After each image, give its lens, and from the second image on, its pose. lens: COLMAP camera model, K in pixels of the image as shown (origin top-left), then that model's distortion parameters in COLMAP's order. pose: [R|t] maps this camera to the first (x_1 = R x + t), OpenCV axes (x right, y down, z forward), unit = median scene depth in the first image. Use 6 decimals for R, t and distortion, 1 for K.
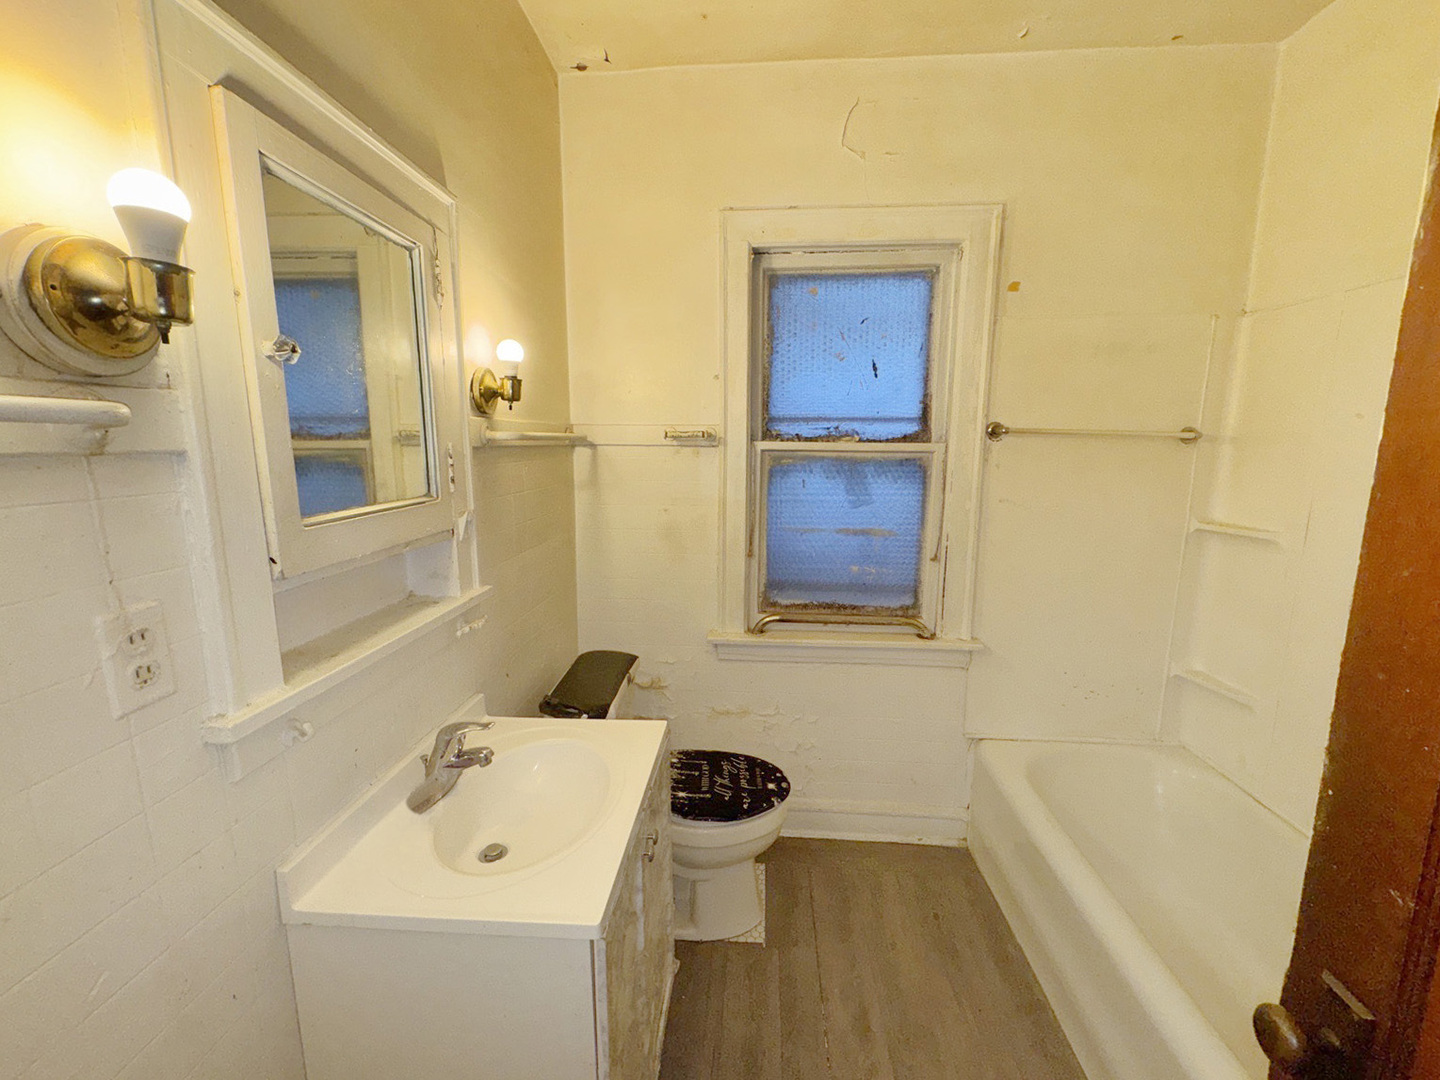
lens RADIAL K [[571.9, 0, 719.2], [0, 571.9, 538.2], [0, 0, 1]] dist [-0.000390, 0.000203]
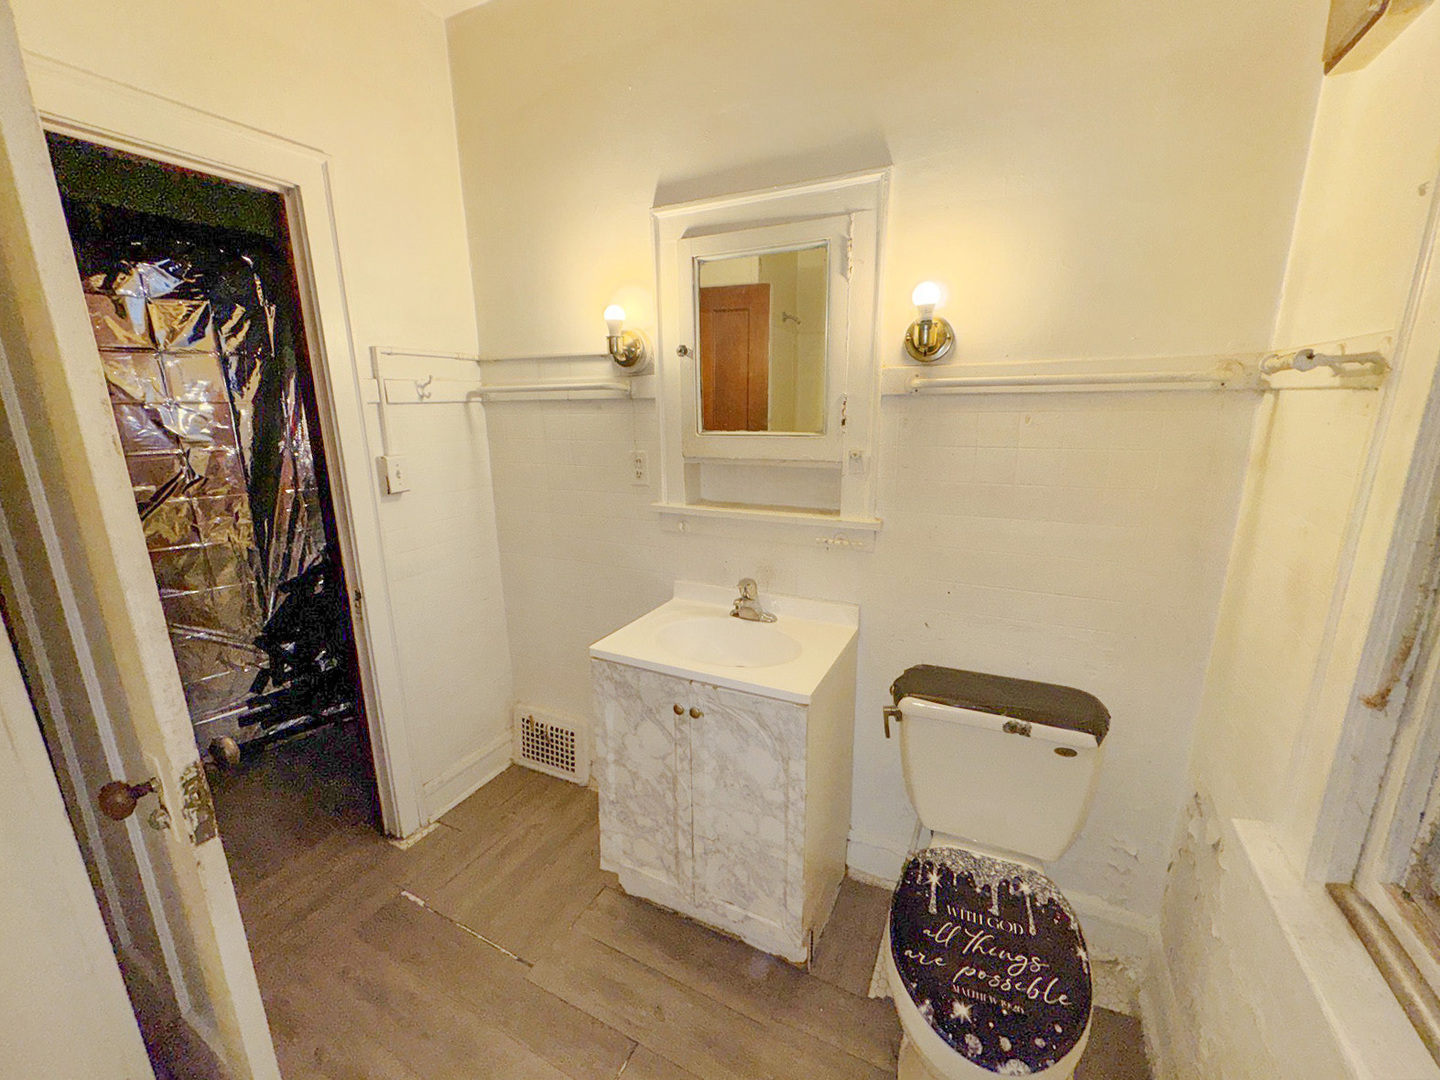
lens RADIAL K [[571.9, 0, 719.2], [0, 571.9, 538.2], [0, 0, 1]] dist [-0.000390, 0.000203]
pose [[-0.360825, 0.218121, -0.906768, 0.609031], [-0.138760, 0.948889, 0.283469, -0.131793], [0.922253, 0.228106, -0.312117, 0.896591]]
